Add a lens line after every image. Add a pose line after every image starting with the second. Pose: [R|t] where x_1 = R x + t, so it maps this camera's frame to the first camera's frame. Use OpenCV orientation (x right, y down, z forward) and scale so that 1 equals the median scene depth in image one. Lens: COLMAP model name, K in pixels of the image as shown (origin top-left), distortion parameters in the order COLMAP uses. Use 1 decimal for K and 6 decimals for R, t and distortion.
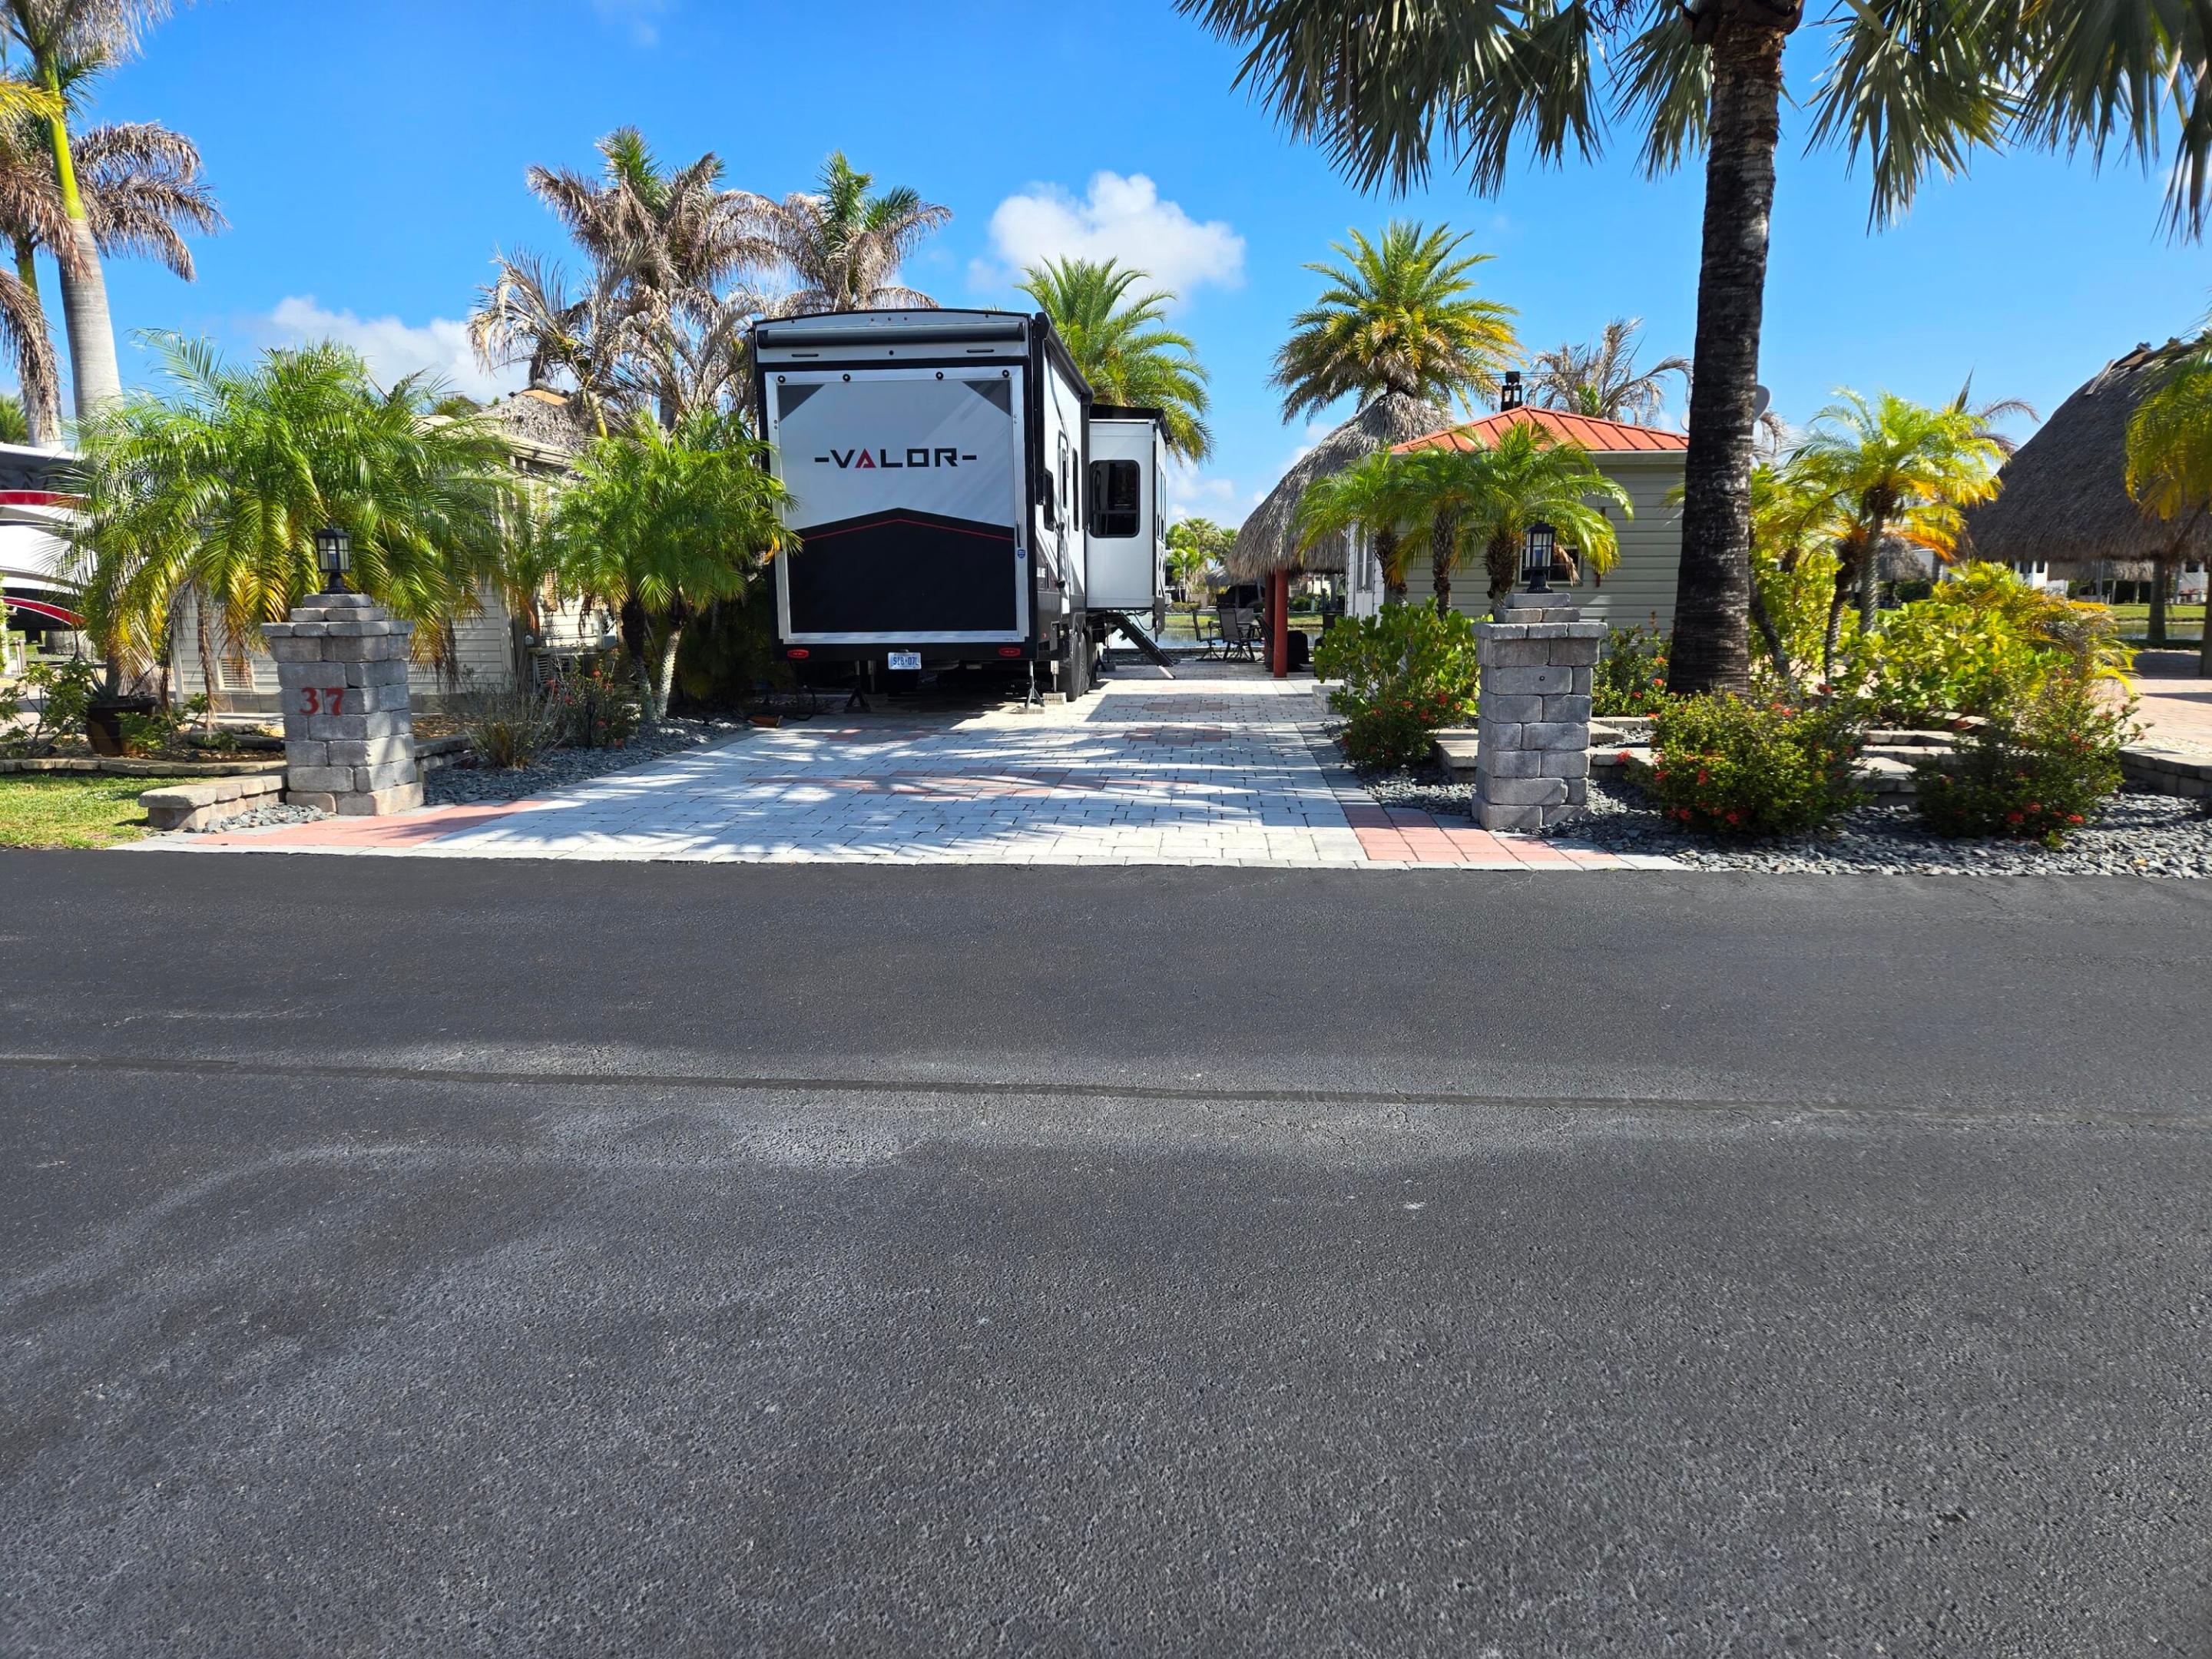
lens RADIAL K [[1455.3, 0, 1094.5], [0, 1455.3, 827.7], [0, 0, 1]] dist [0.087334, -0.101120]
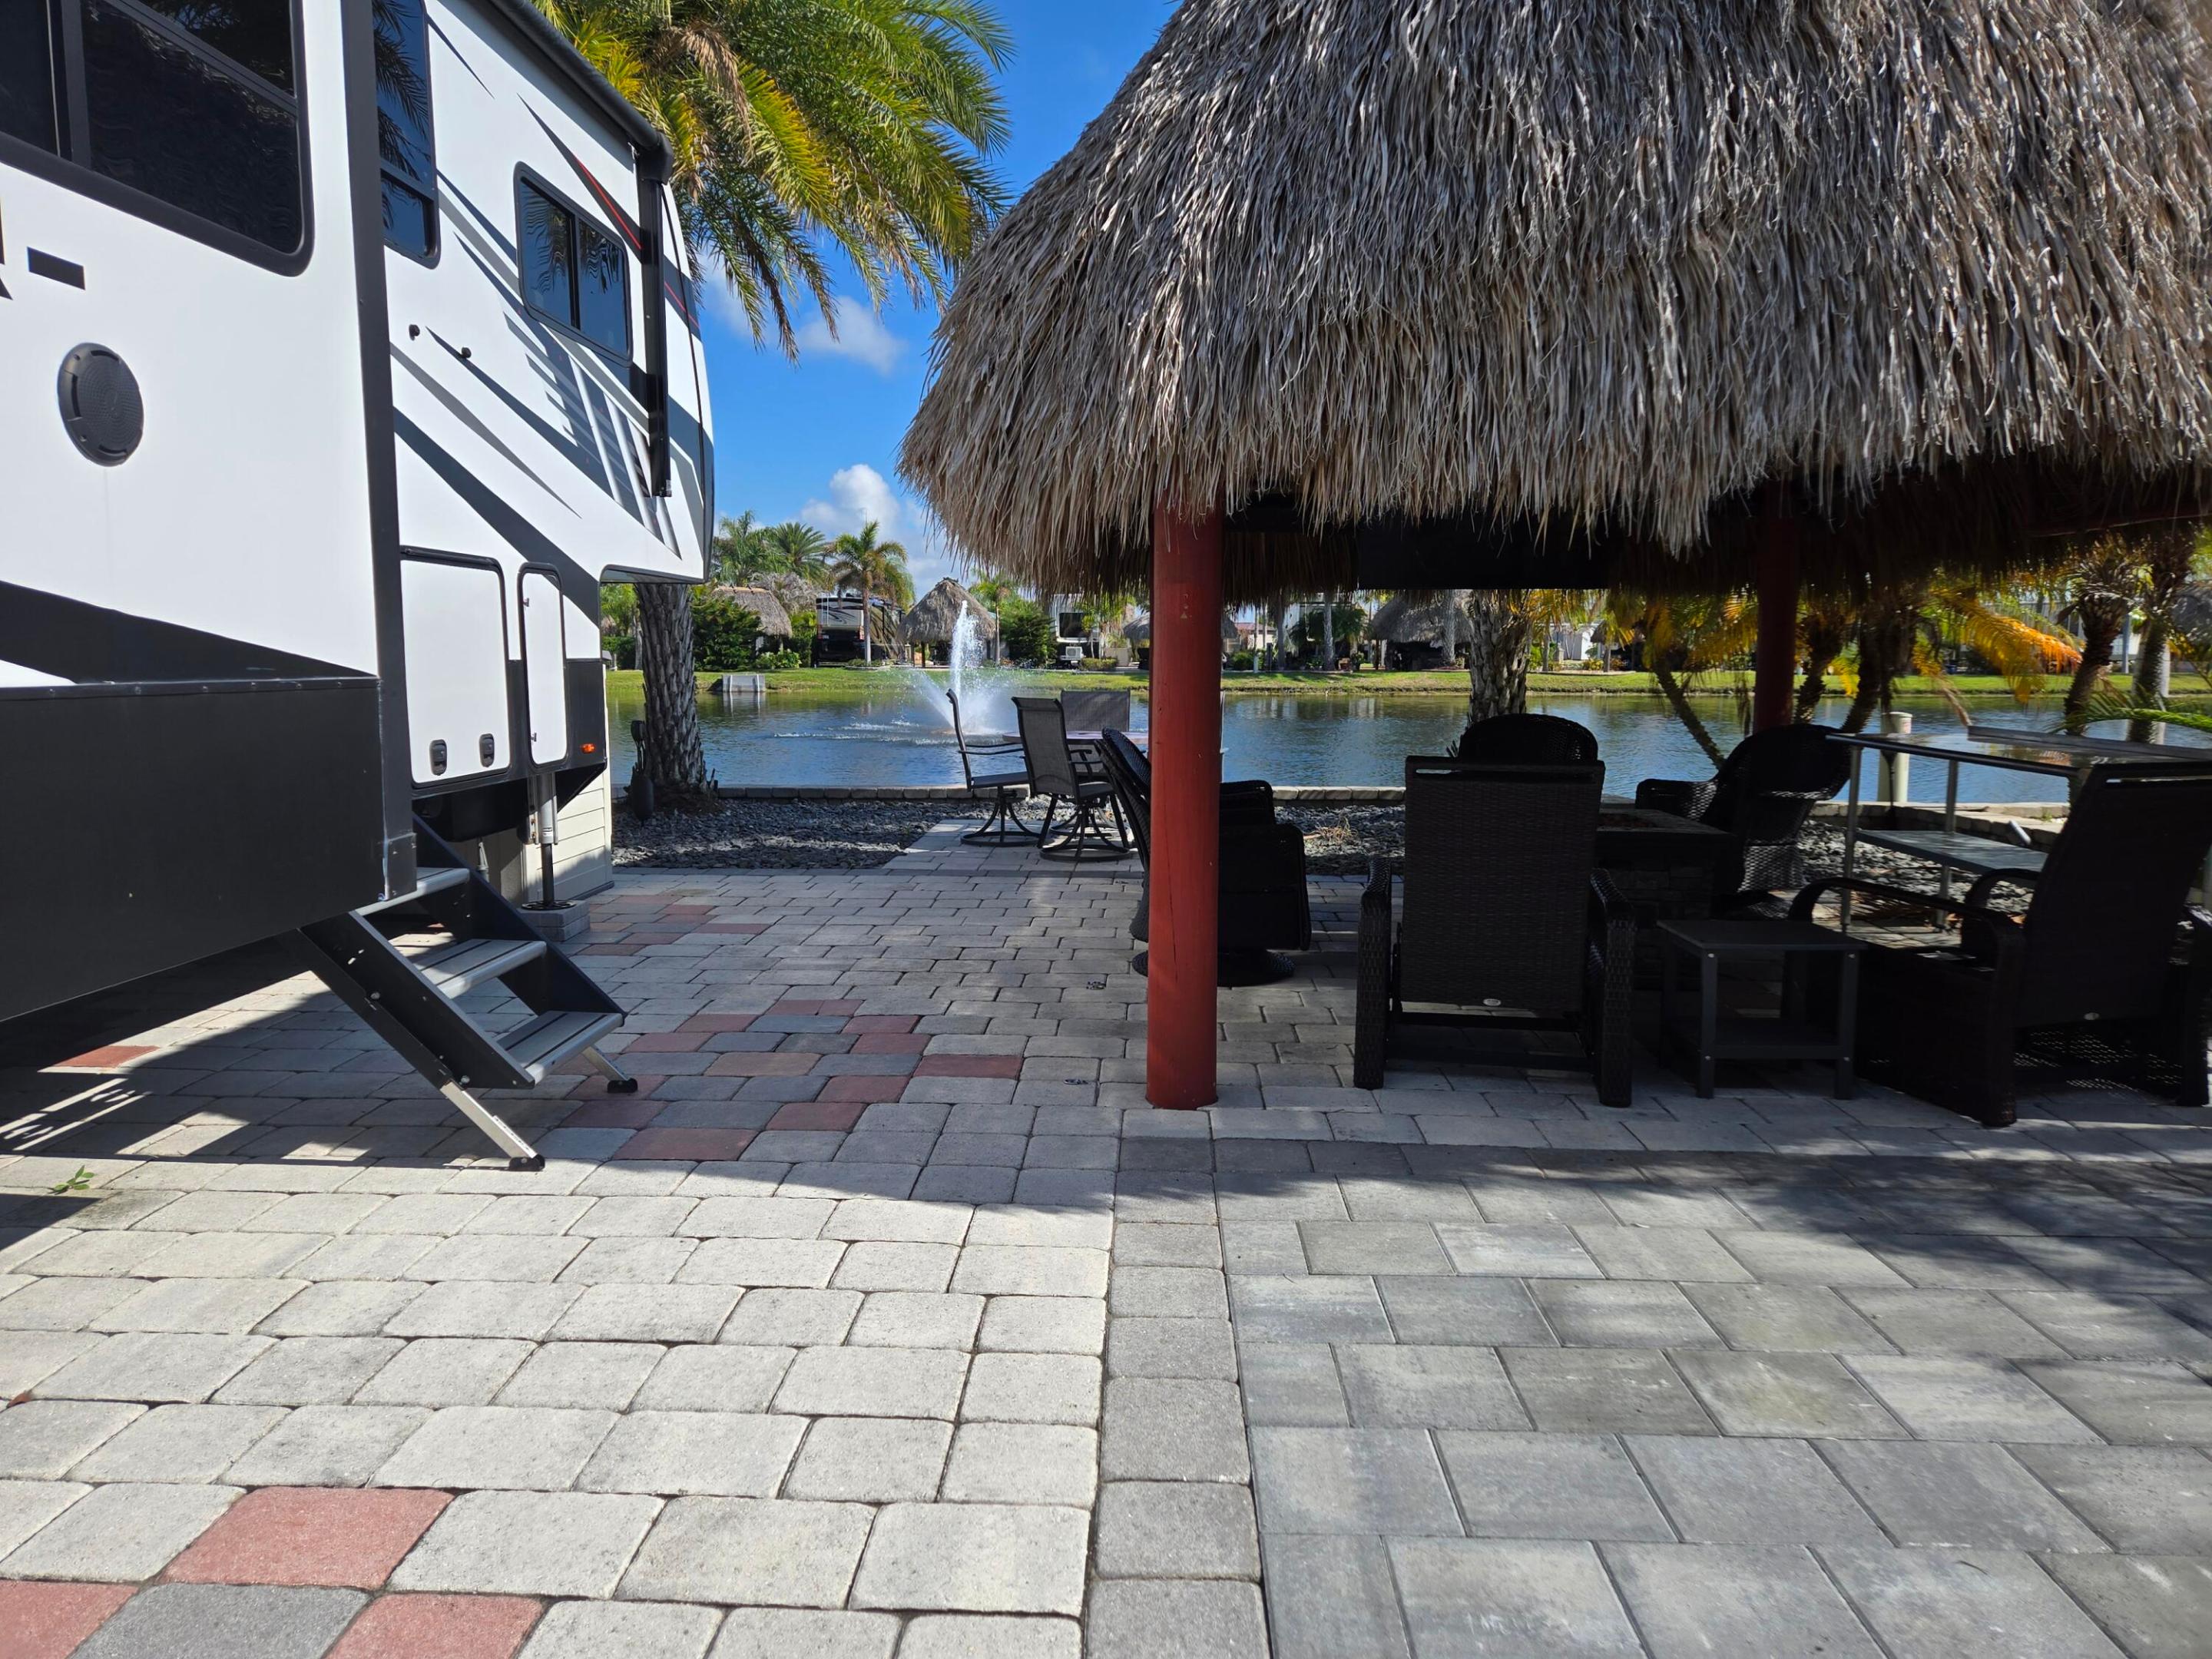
lens RADIAL K [[1464.9, 0, 1074.2], [0, 1464.9, 832.1], [0, 0, 1]] dist [0.086979, -0.074892]
pose [[0.999582, 0.005362, 0.028421, 0.096230], [-0.004414, 0.999435, -0.033334, -0.116865], [-0.028584, 0.033194, 0.999040, 0.722272]]
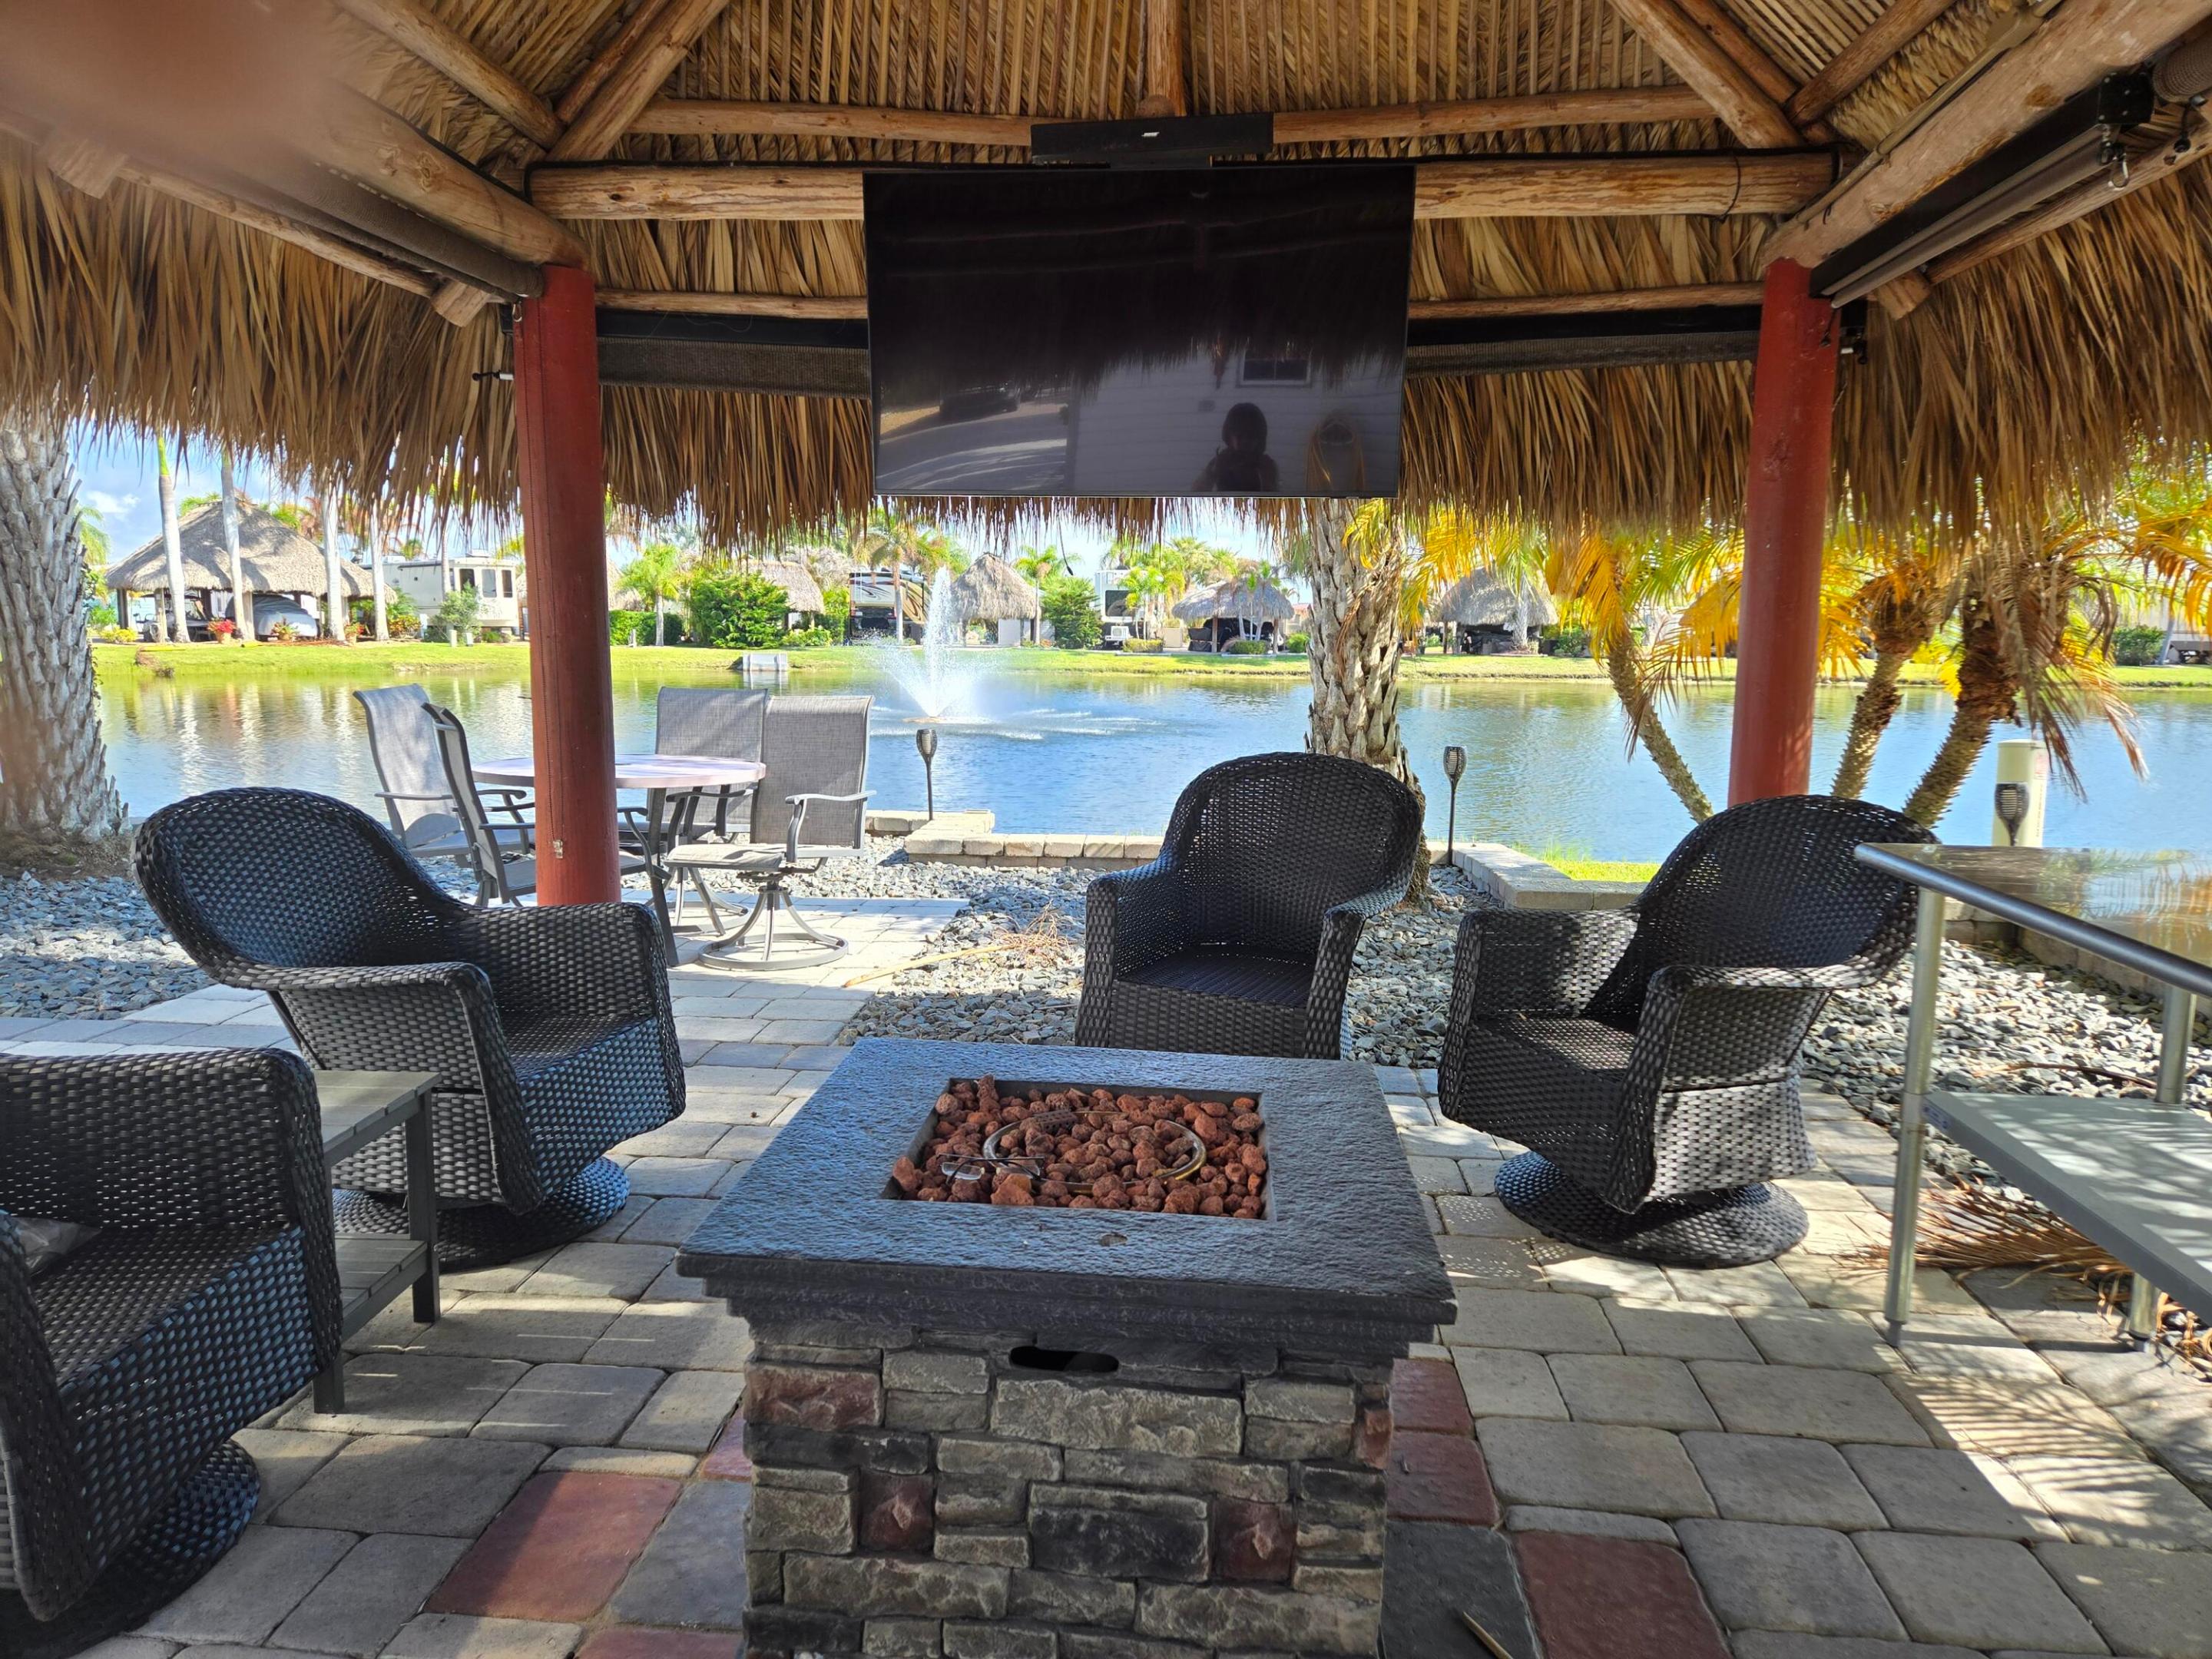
lens RADIAL K [[1465.4, 0, 1106.0], [0, 1465.4, 829.5], [0, 0, 1]] dist [0.085369, -0.072248]
pose [[0.999756, 0.019308, -0.010745, 0.192795], [-0.019535, 0.999580, -0.021406, -0.143741], [0.010327, 0.021610, 0.999713, 0.890165]]
